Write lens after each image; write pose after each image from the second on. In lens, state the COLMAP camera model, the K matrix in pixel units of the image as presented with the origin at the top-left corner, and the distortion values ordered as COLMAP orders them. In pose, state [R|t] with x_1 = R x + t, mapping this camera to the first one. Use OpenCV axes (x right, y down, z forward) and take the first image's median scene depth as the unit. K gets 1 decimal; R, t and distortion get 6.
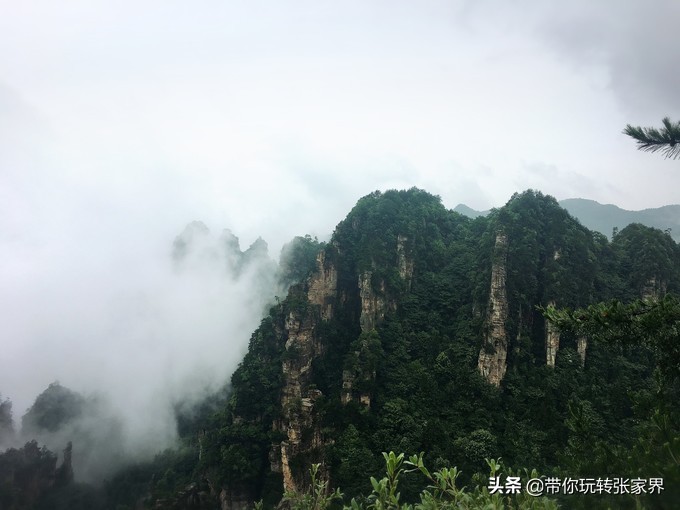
lens RADIAL K [[579.8, 0, 340.0], [0, 579.8, 255.0], [0, 0, 1]] dist [0.069071, -0.078373]
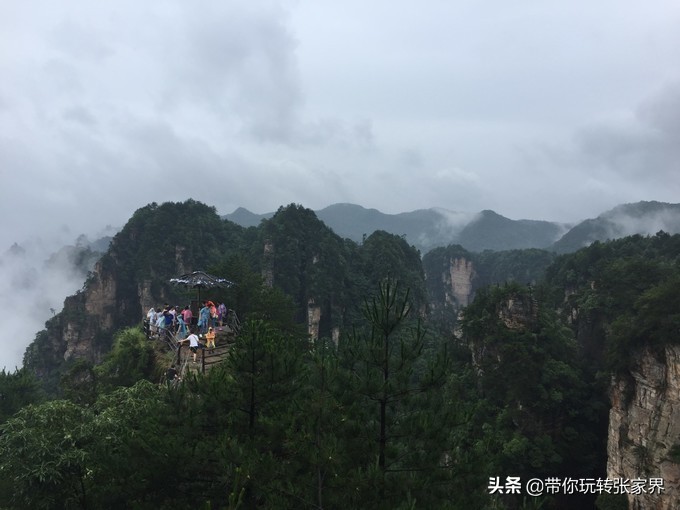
lens RADIAL K [[579.8, 0, 340.0], [0, 579.8, 255.0], [0, 0, 1]] dist [0.069071, -0.078373]
pose [[0.930191, -0.025236, 0.366208, -0.013115], [0.027286, 0.999628, -0.000421, -0.007278], [-0.366061, 0.010384, 0.930533, -0.114772]]
